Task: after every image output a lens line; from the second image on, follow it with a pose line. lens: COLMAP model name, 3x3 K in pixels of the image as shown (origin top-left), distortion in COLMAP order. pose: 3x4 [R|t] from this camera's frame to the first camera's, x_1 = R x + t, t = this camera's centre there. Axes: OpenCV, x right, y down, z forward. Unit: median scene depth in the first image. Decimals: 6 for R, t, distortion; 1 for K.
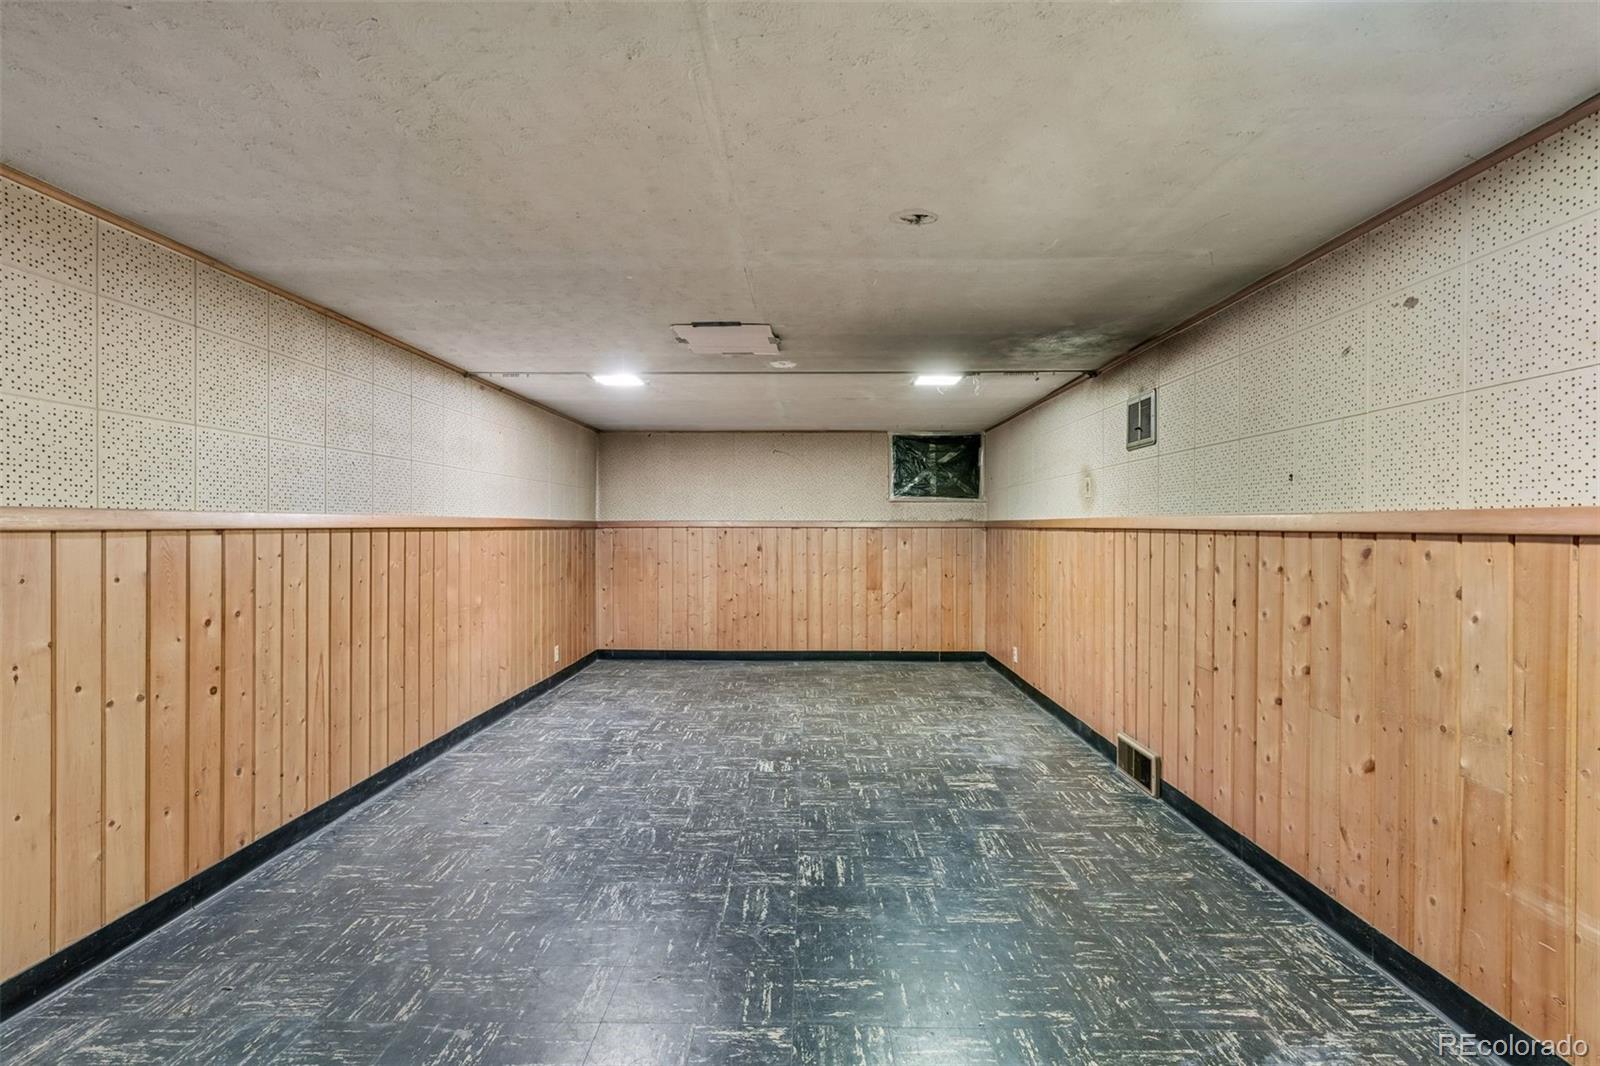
lens RADIAL K [[740.3, 0, 807.6], [0, 740.3, 532.3], [0, 0, 1]] dist [0.000989, -0.000503]
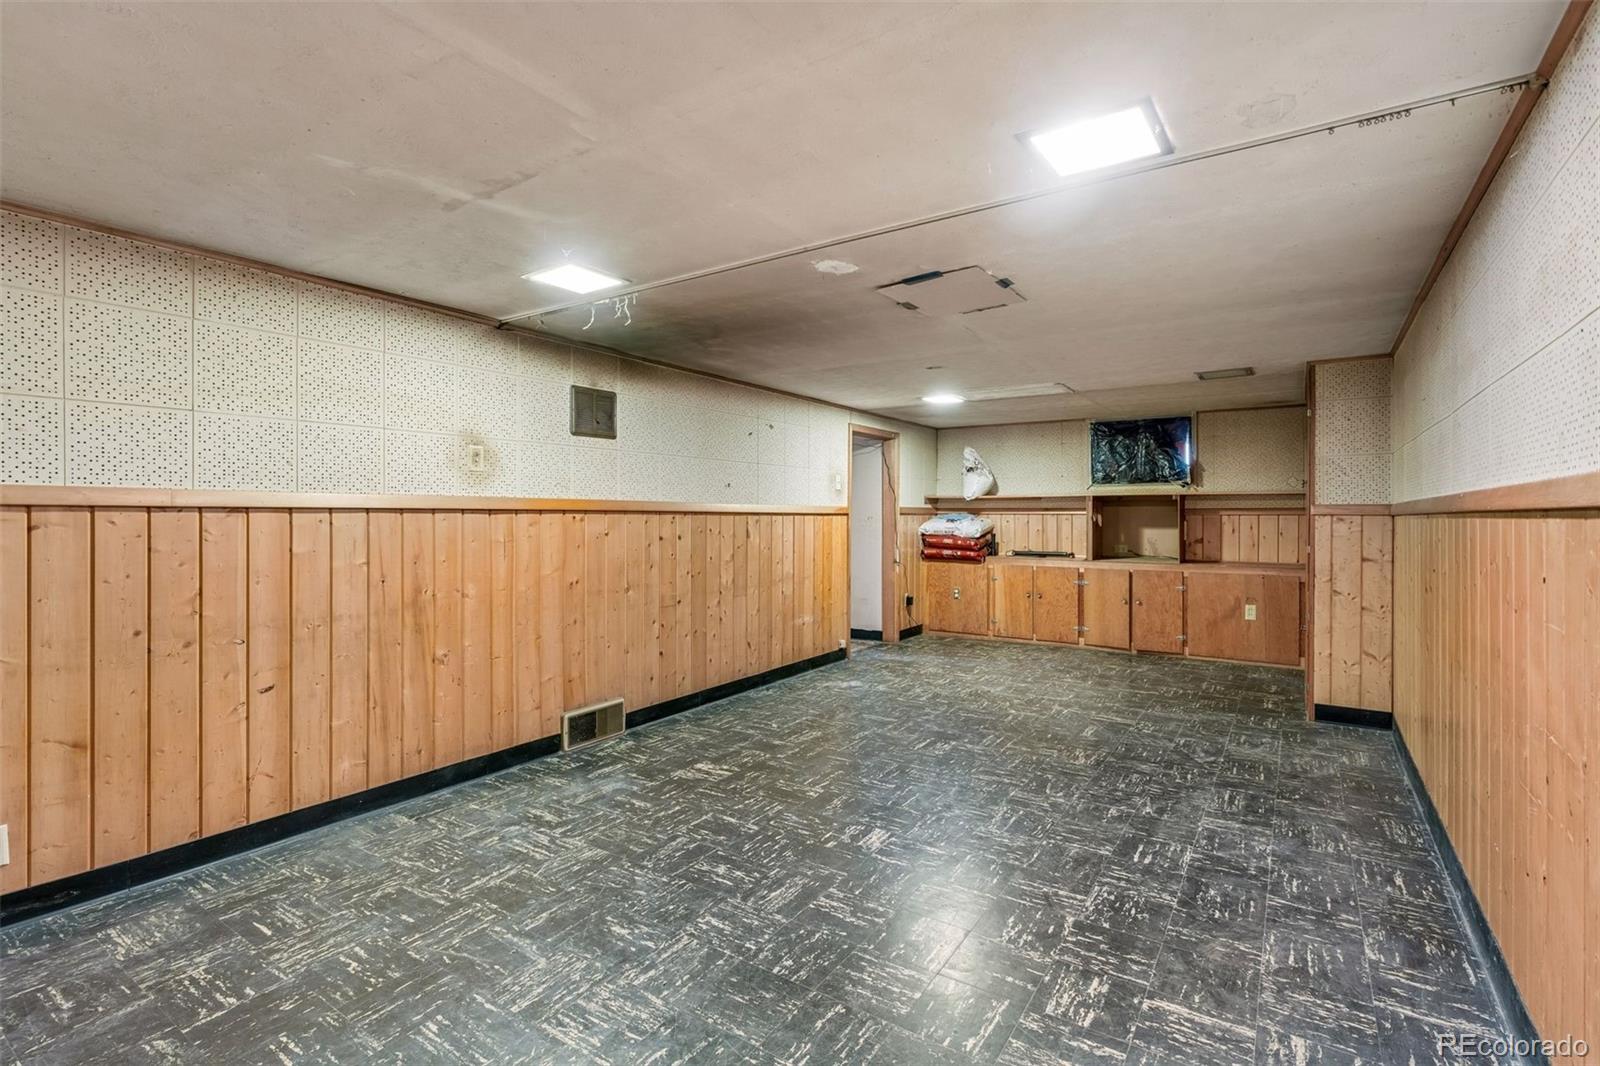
lens RADIAL K [[740.3, 0, 810.0], [0, 740.3, 517.0], [0, 0, 1]] dist [0.000989, -0.000503]
pose [[-0.836647, -0.005962, 0.547710, -0.452931], [-0.000500, 0.999949, 0.010121, -0.006280], [-0.547742, 0.008194, -0.836607, 1.868370]]
